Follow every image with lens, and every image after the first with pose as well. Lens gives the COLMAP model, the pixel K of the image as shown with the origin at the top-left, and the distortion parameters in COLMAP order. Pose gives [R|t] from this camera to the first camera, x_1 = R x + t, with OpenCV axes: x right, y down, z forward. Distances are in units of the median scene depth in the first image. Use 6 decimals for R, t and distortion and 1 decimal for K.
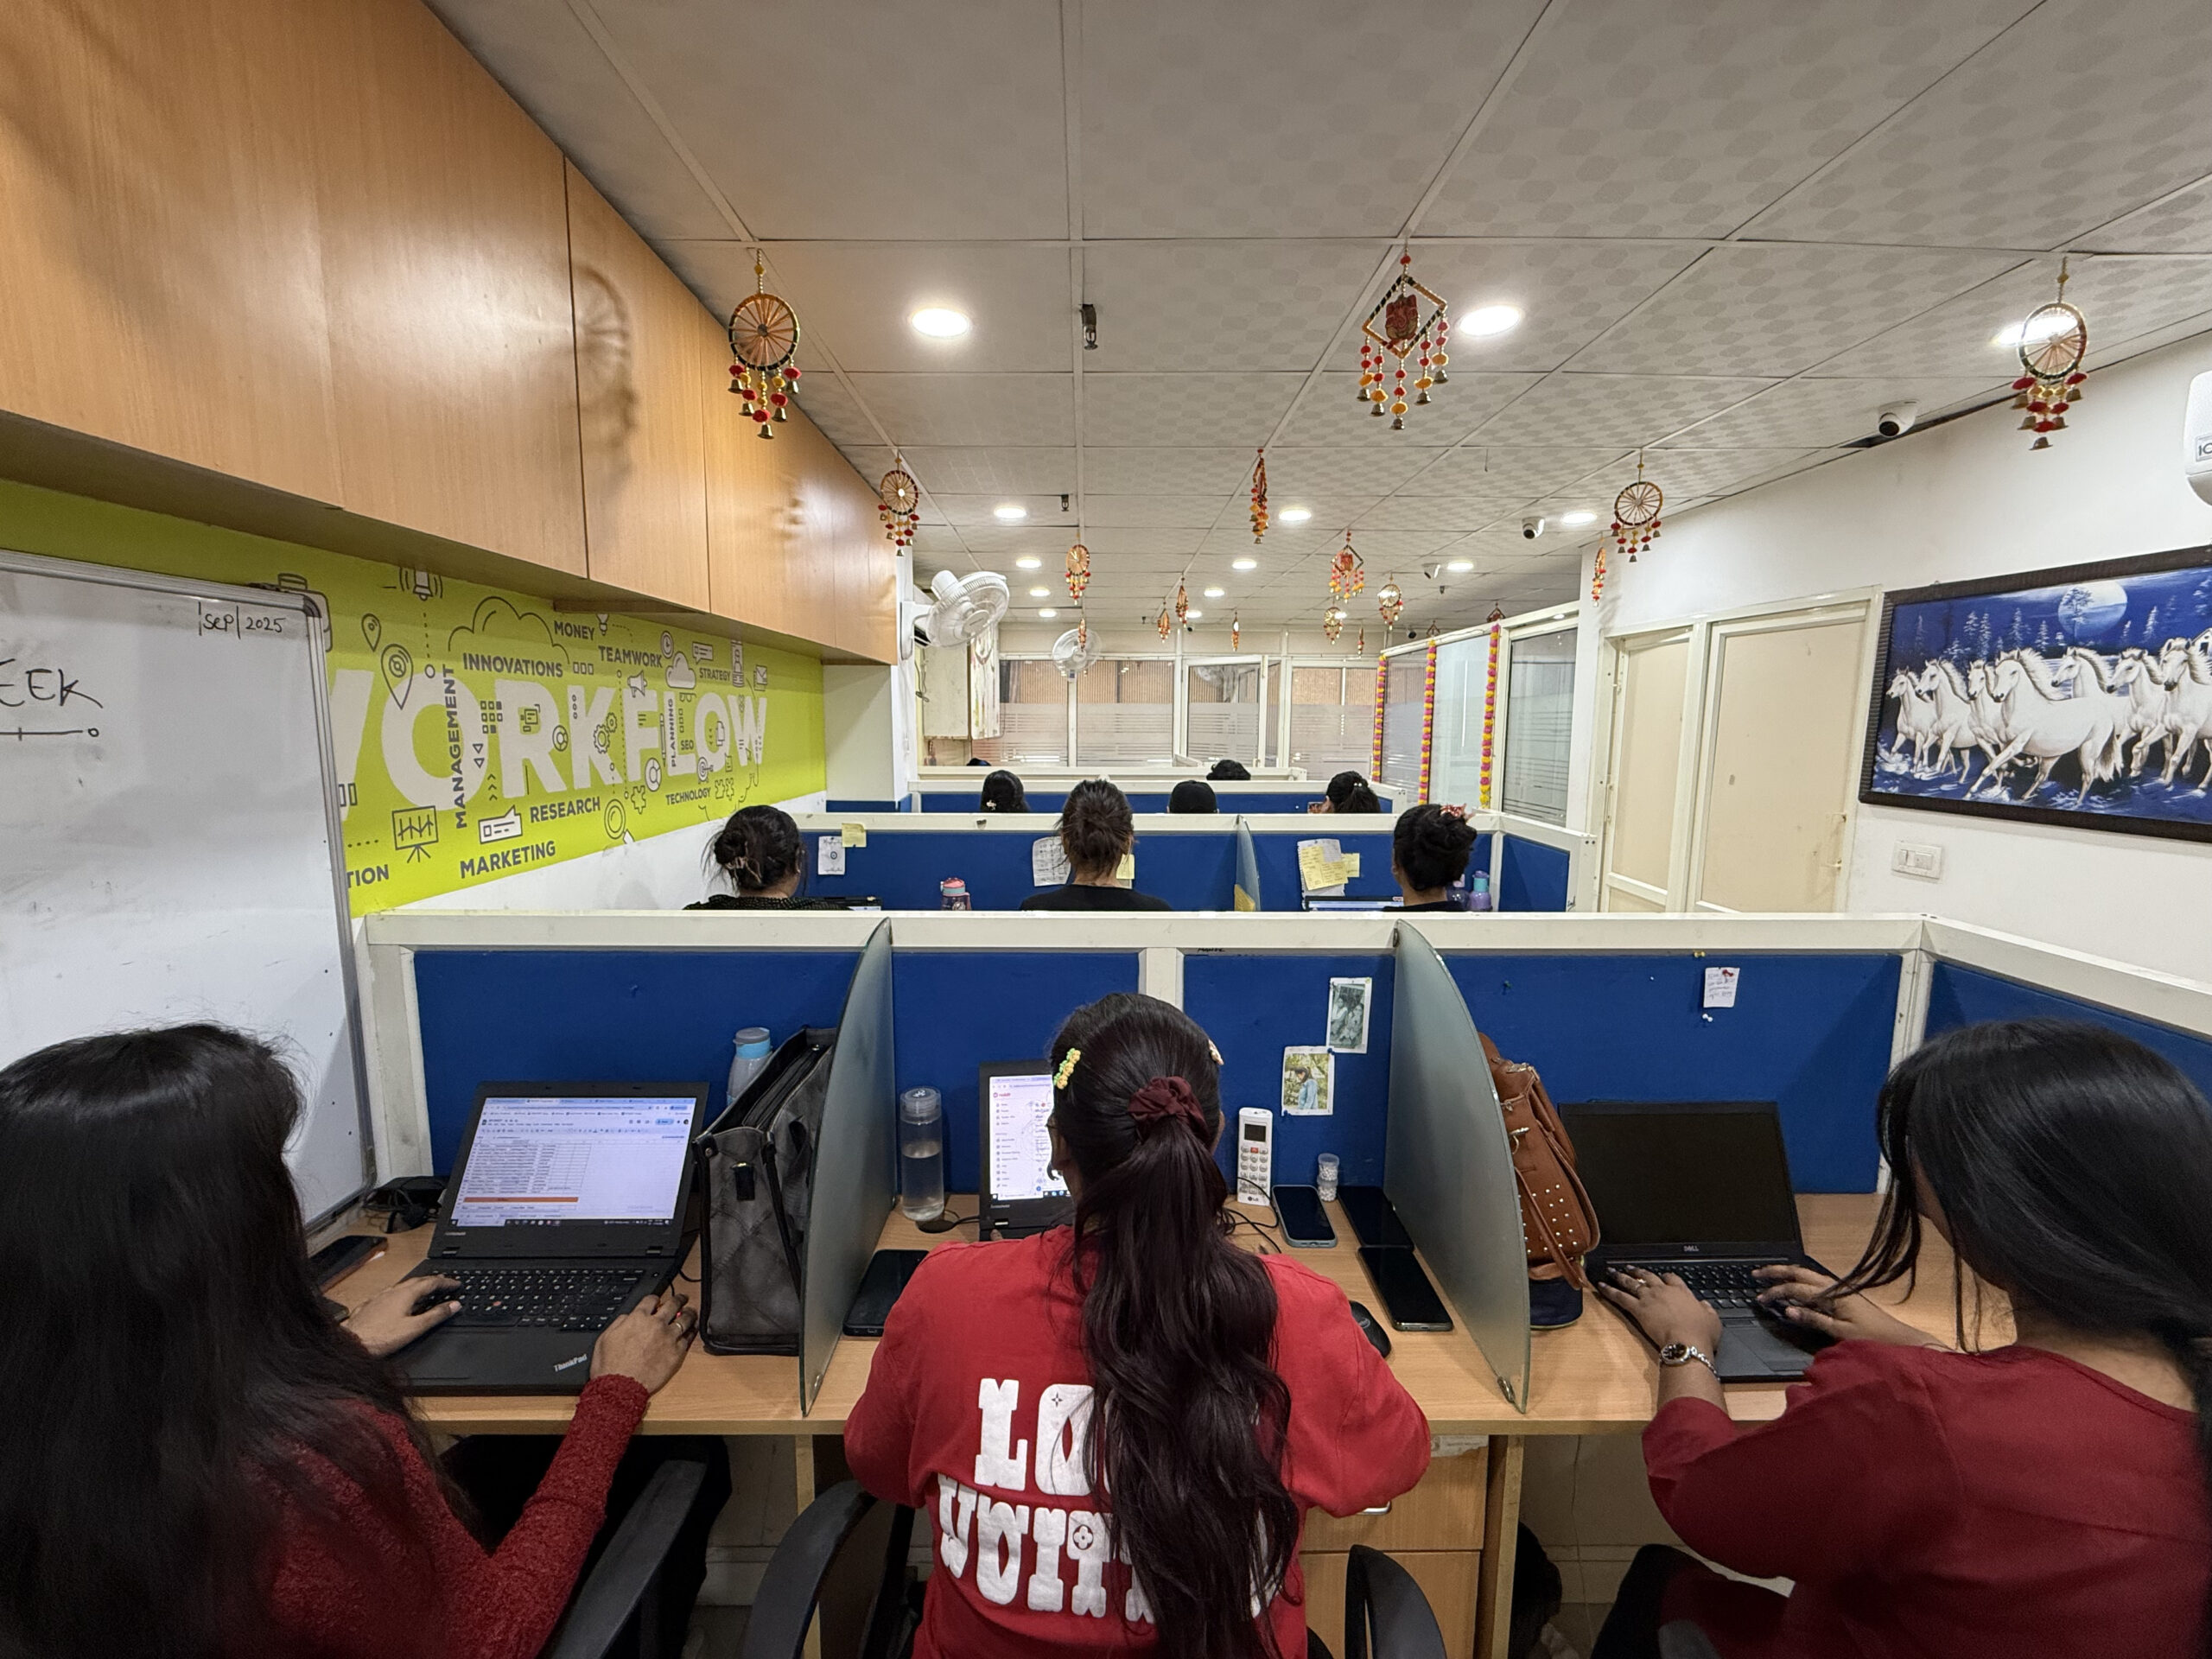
lens RADIAL K [[889.2, 0, 1103.9], [0, 889.2, 828.5], [0, 0, 1]] dist [-0.000036, 0.000024]
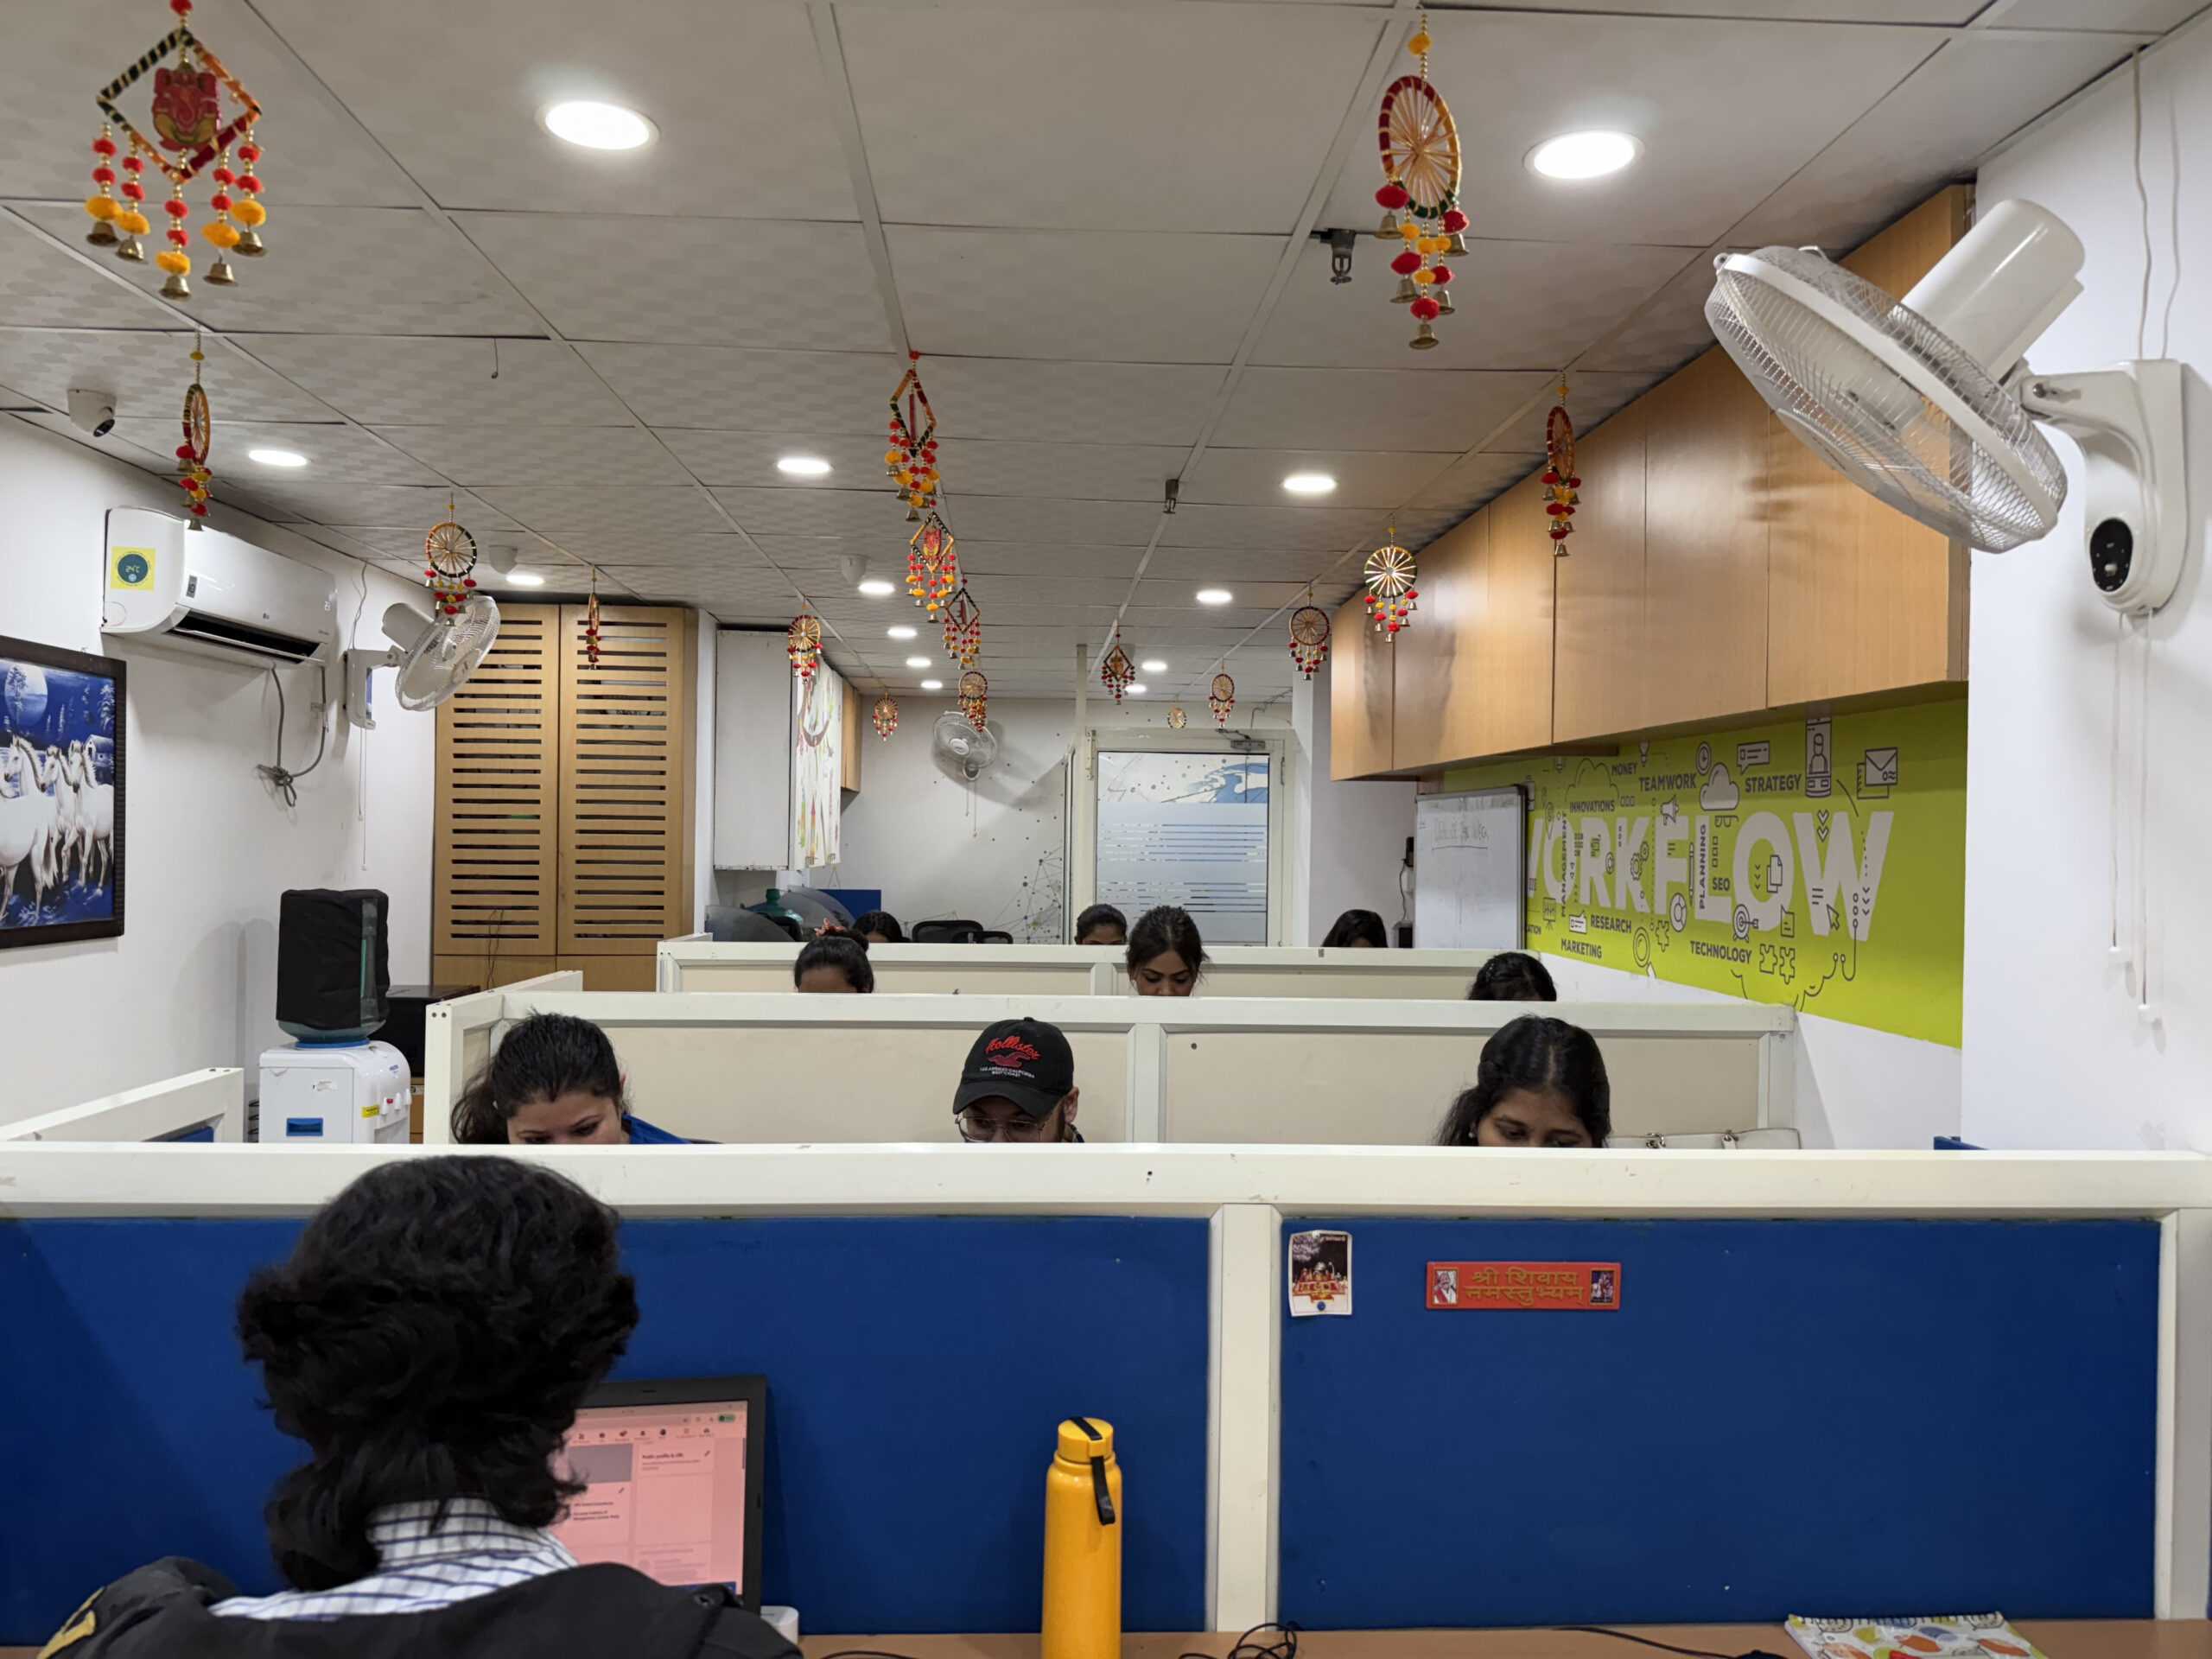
lens RADIAL K [[1546.4, 0, 1106.4], [0, 1546.4, 827.9], [0, 0, 1]] dist [0.000130, 0.000008]
pose [[-0.999235, -0.017392, -0.035022, 0.110315], [-0.021455, 0.992637, 0.119216, -0.323376], [0.032691, 0.119876, -0.992250, 2.573437]]
